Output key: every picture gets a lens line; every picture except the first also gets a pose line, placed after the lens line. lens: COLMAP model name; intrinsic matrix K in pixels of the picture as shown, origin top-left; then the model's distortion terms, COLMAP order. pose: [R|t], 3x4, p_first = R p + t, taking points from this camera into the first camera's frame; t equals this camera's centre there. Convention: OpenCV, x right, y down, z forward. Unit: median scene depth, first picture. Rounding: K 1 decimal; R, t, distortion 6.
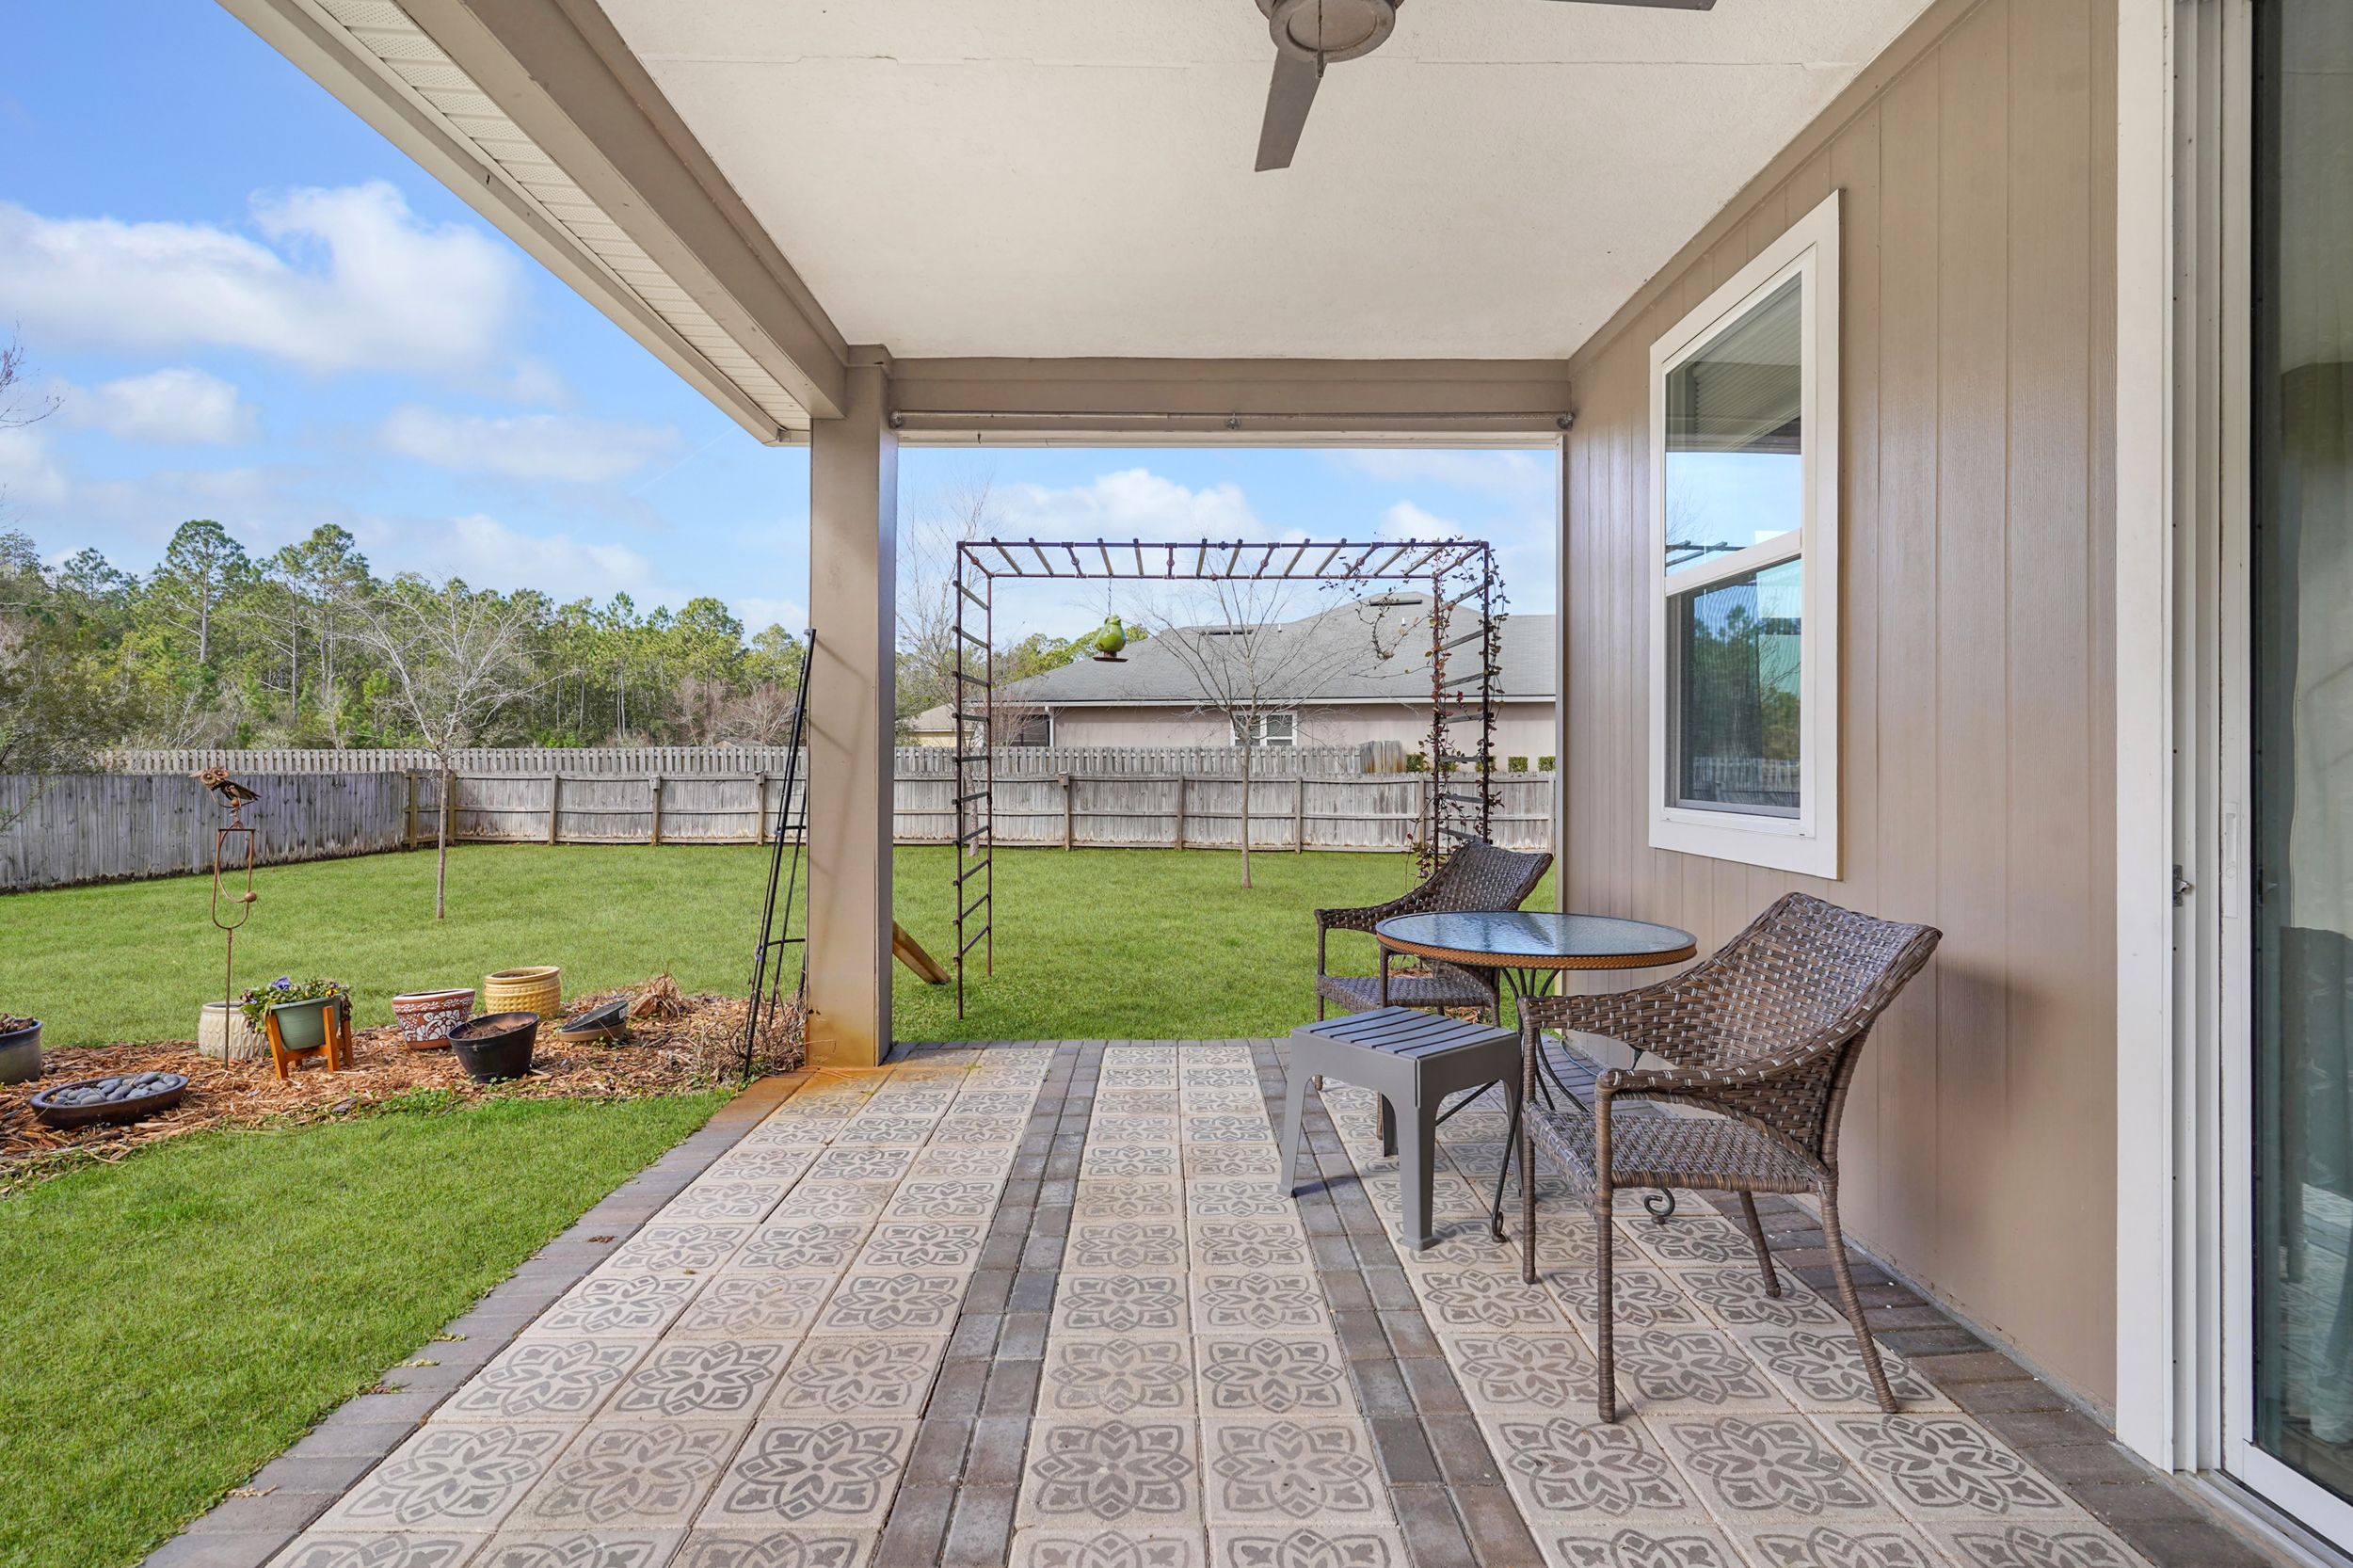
lens RADIAL K [[1156.3, 0, 1169.1], [0, 1156.3, 801.0], [0, 0, 1]] dist [-0.005623, 0.000398]
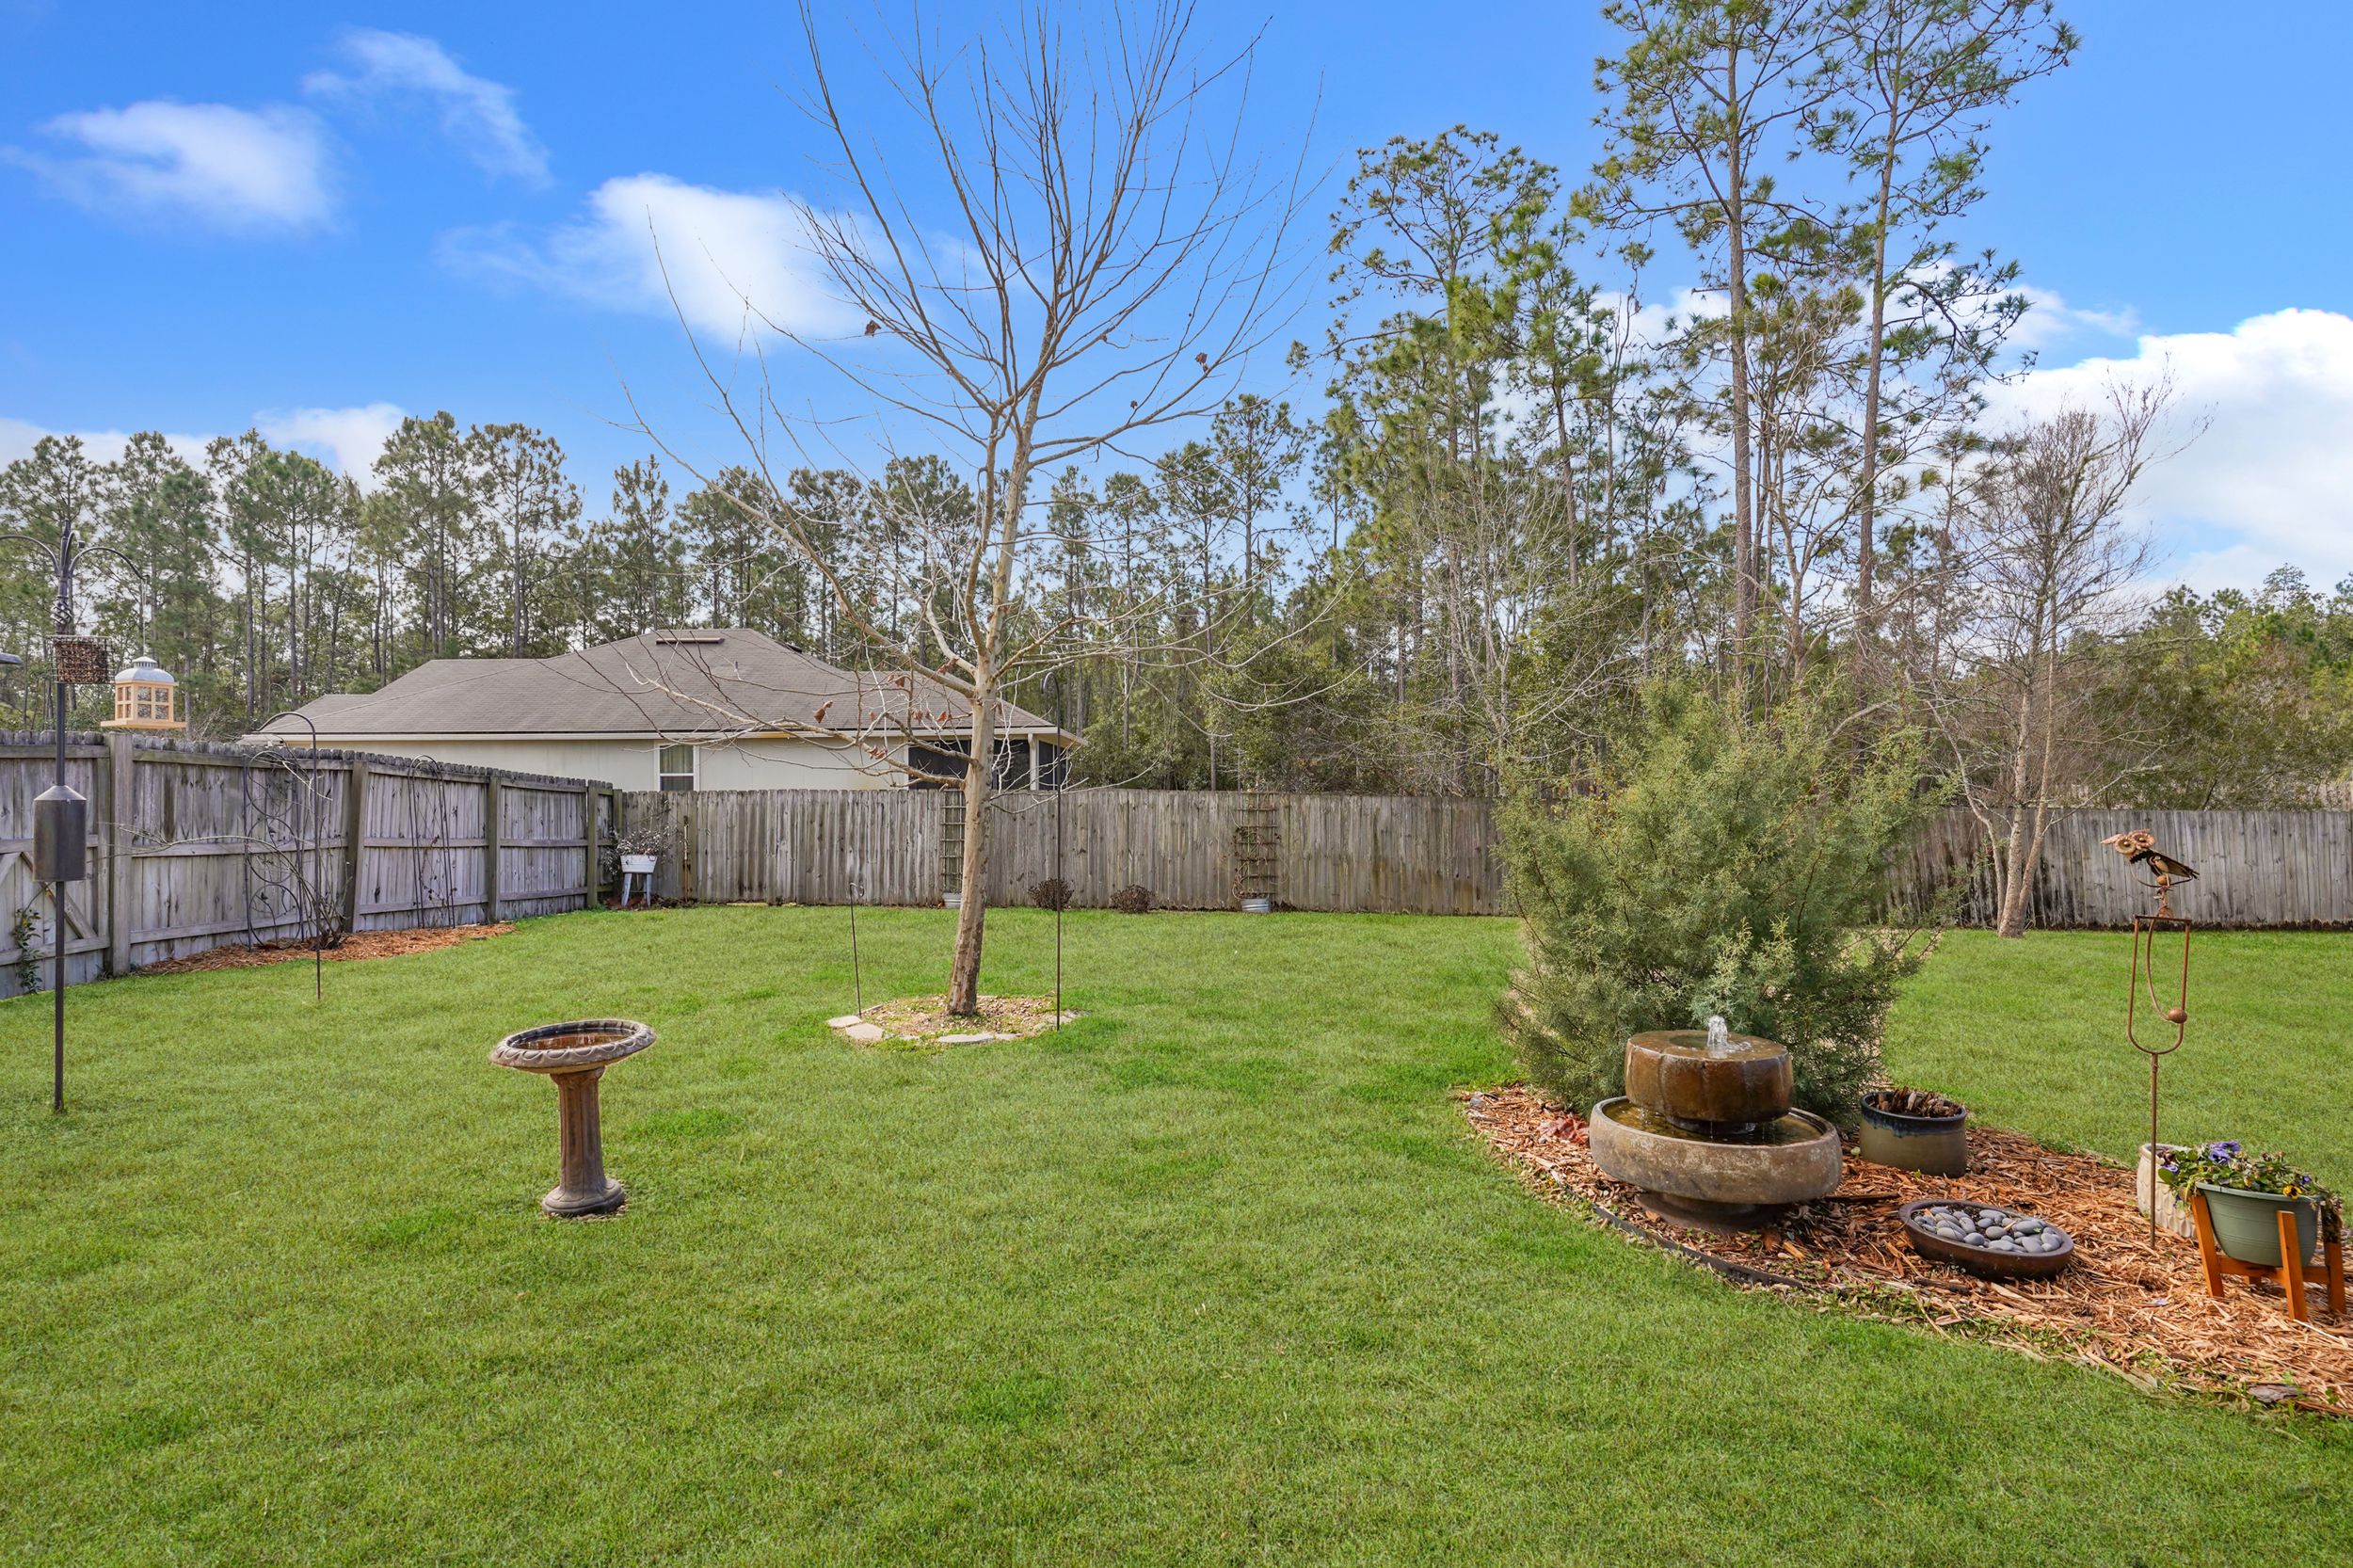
lens RADIAL K [[1139.2, 0, 1180.5], [0, 1139.2, 781.2], [0, 0, 1]] dist [-0.003523, 0.001304]
pose [[0.002882, -0.016306, -0.999863, -0.026204], [-0.025370, 0.999544, -0.016374, -0.009052], [0.999674, 0.025413, 0.002467, 0.101672]]
